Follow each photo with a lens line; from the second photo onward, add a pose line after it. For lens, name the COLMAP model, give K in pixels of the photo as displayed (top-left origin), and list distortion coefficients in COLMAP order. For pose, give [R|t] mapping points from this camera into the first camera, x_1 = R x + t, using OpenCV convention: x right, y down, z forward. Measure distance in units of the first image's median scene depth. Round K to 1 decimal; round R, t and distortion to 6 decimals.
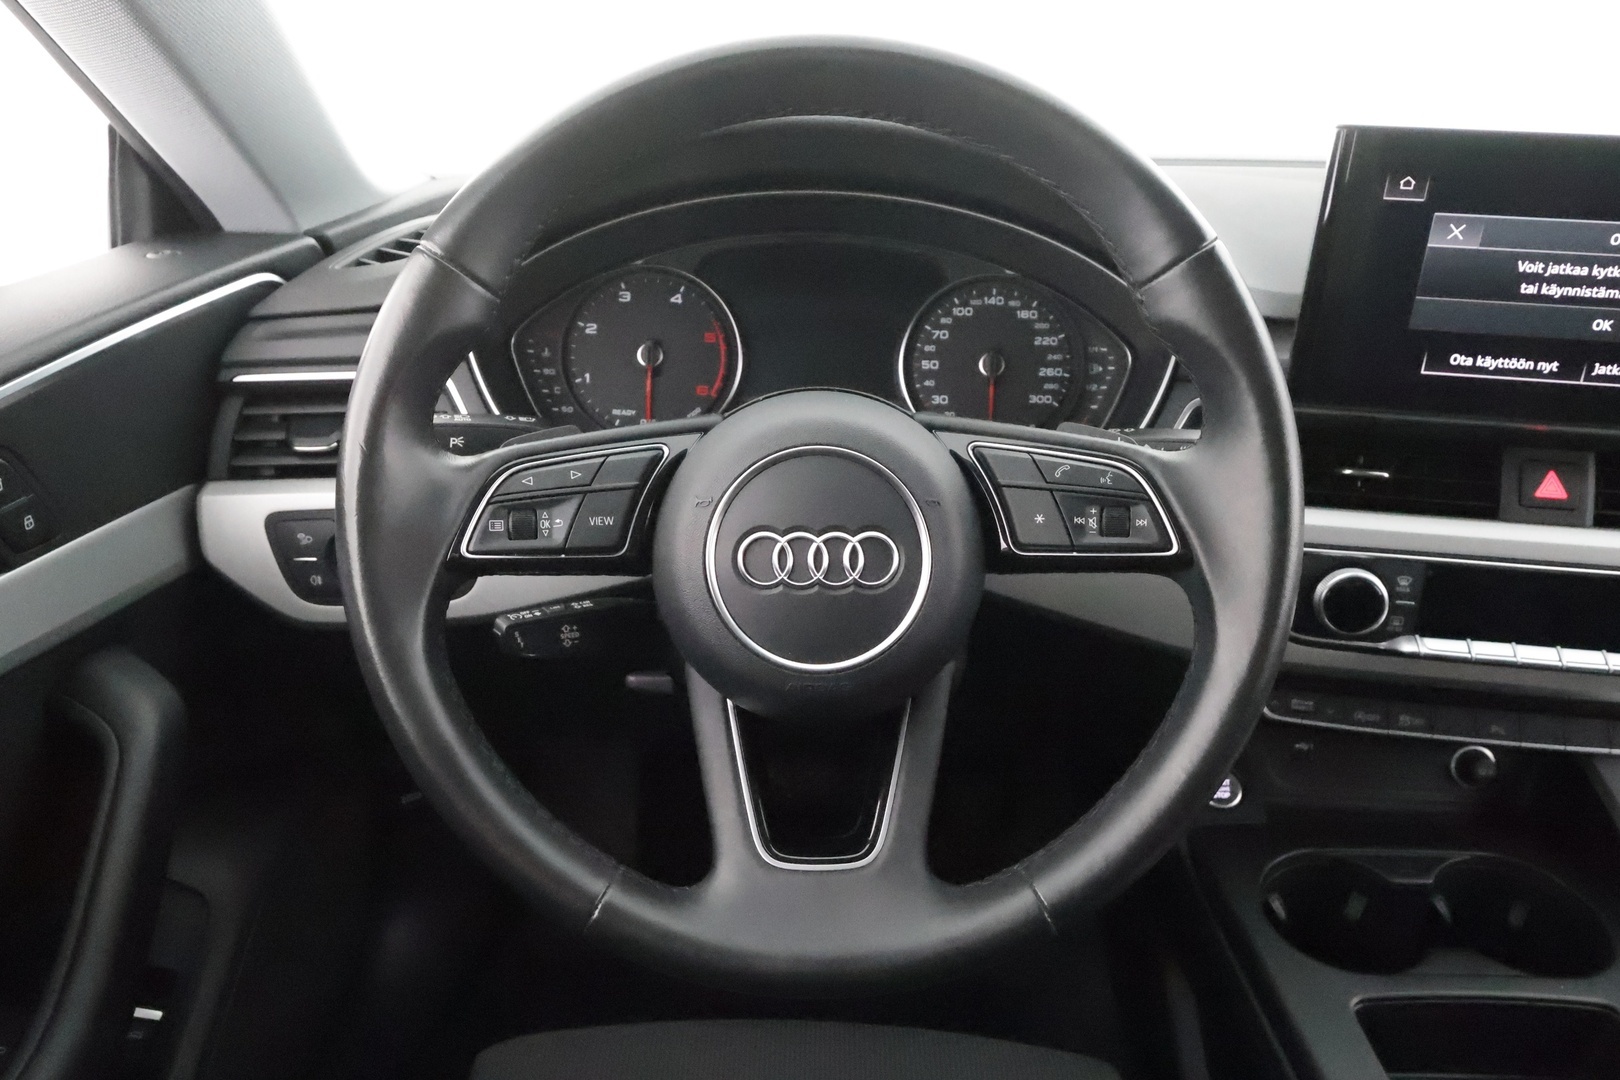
lens RADIAL K [[1158.4, 0, 808.8], [0, 1158.4, 546.5], [0, 0, 1]] dist [-0.006495, 0.012585]
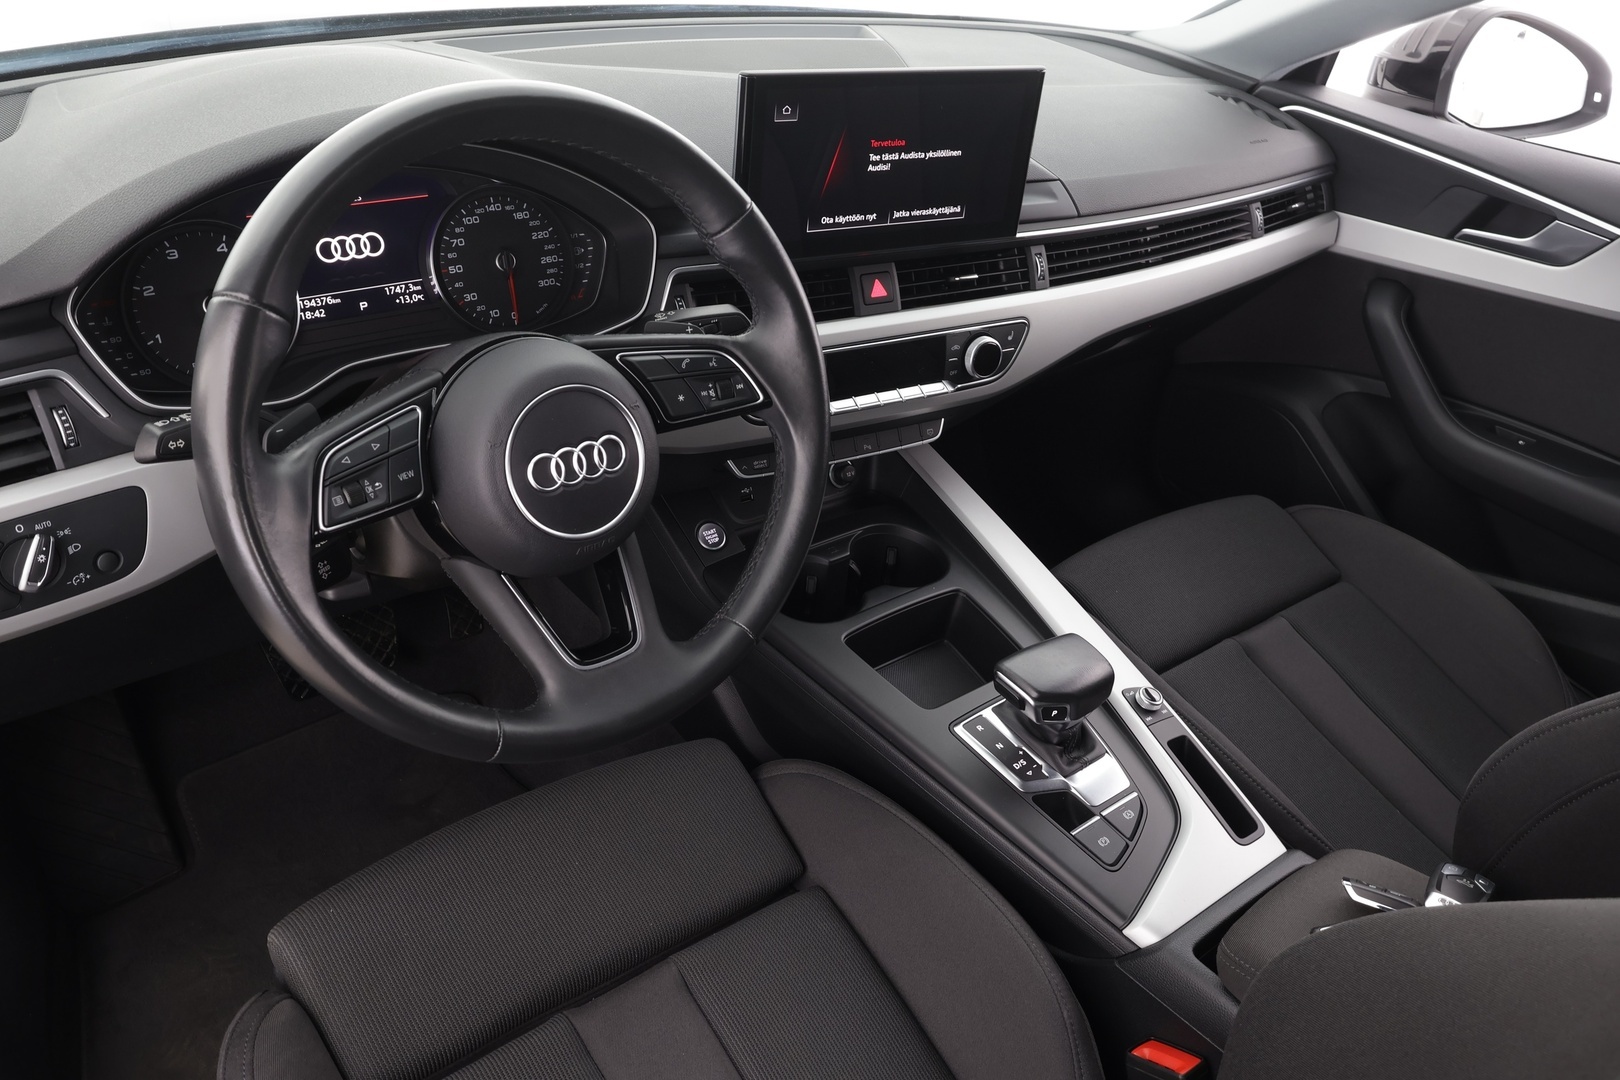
lens RADIAL K [[1277.2, 0, 807.5], [0, 1277.2, 541.9], [0, 0, 1]] dist [0.009363, -0.012264]
pose [[0.769424, -0.293825, 0.567145, -0.579221], [0.178619, 0.951468, 0.250608, -0.200201], [-0.613255, -0.091521, 0.784565, -0.370016]]
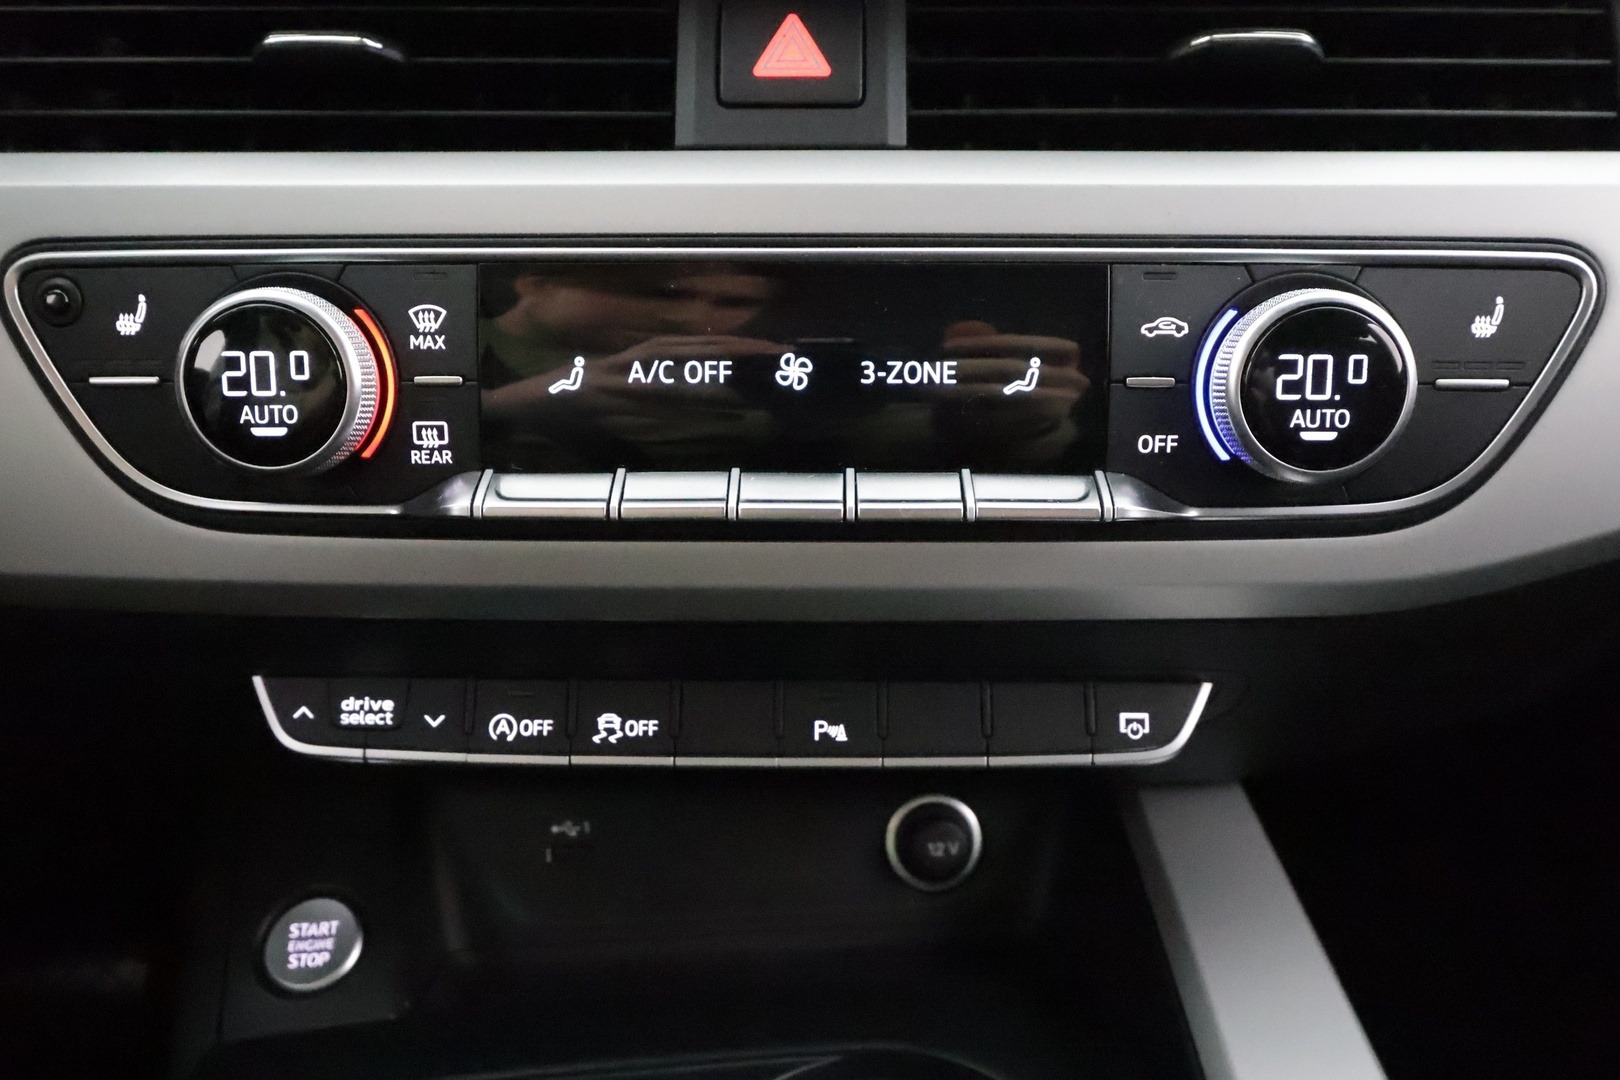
lens RADIAL K [[1277.2, 0, 808.9], [0, 1277.2, 535.2], [0, 0, 1]] dist [0.009363, -0.012264]
pose [[0.991275, -0.061600, 0.116531, 0.666299], [0.074549, 0.991105, -0.110241, 0.171905], [-0.108703, 0.117966, 0.987050, 0.685333]]
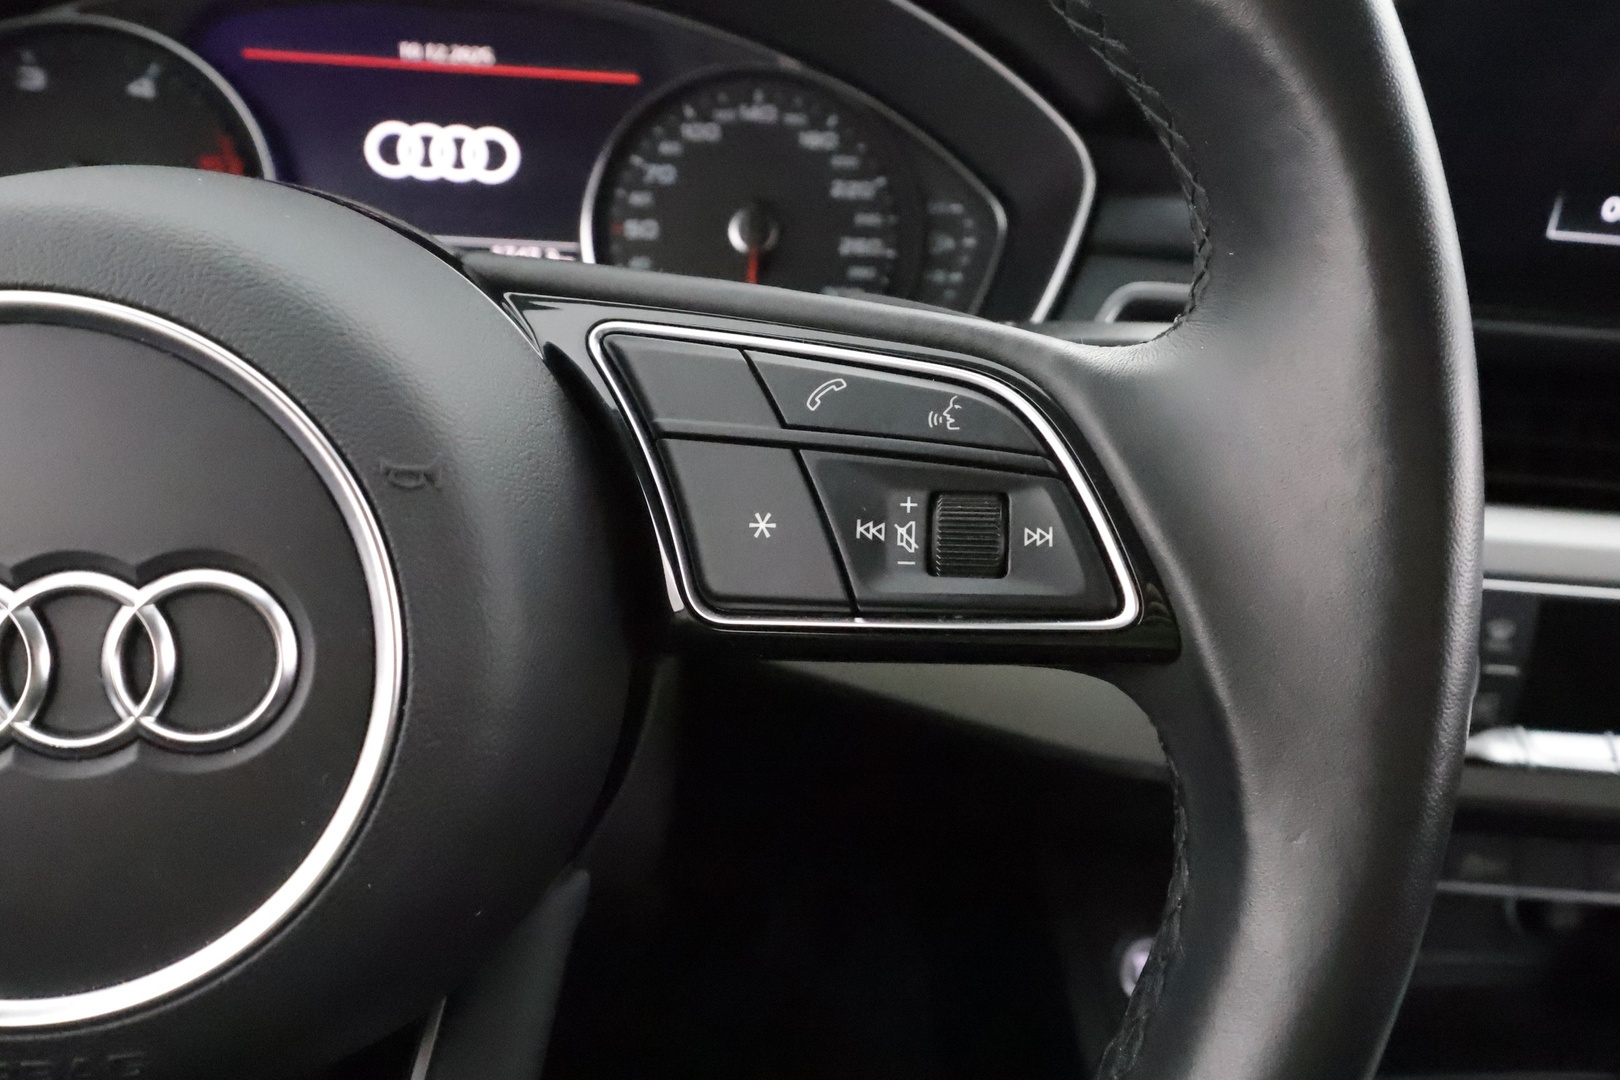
lens RADIAL K [[1277.2, 0, 812.3], [0, 1277.2, 544.6], [0, 0, 1]] dist [0.009363, -0.012264]
pose [[0.992226, -0.004981, 0.124346, 0.140869], [0.004260, 0.999973, 0.006056, -0.017378], [-0.124372, -0.005480, 0.992220, 0.515017]]
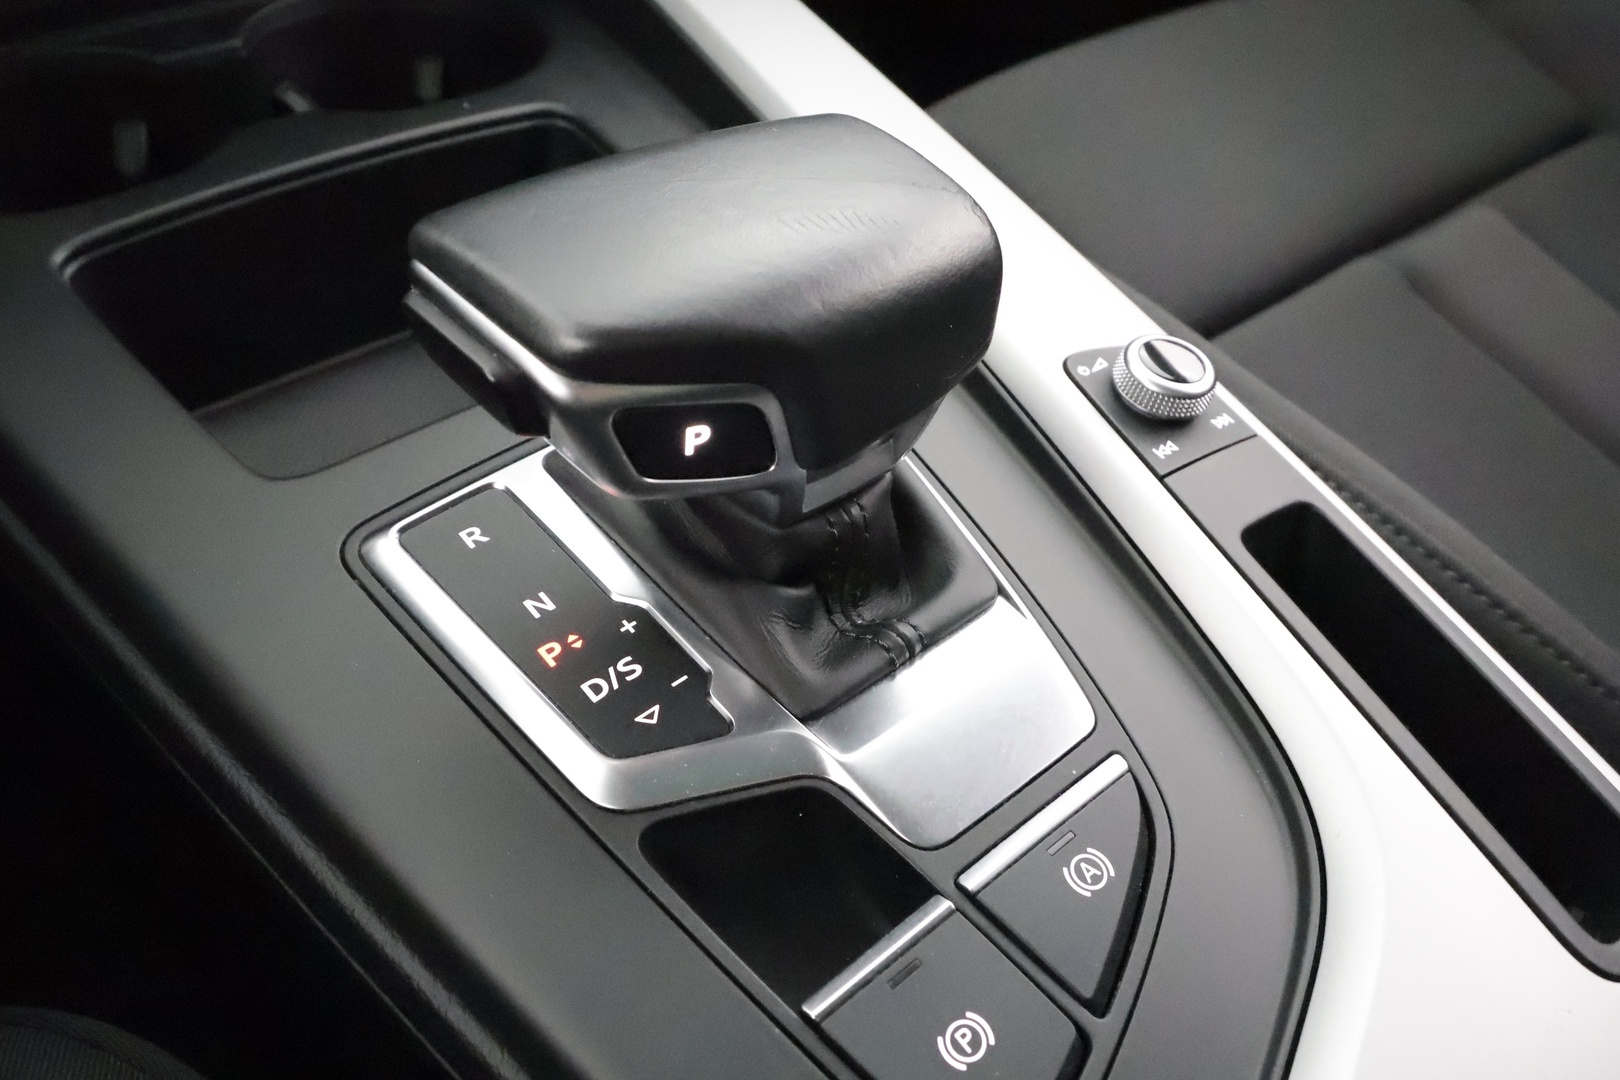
lens RADIAL K [[1277.2, 0, 810.1], [0, 1277.2, 546.0], [0, 0, 1]] dist [0.009363, -0.012264]
pose [[0.747001, -0.434986, 0.502769, 0.435401], [0.258257, 0.886715, 0.383458, 0.419529], [-0.612612, -0.156600, 0.774715, 0.473436]]
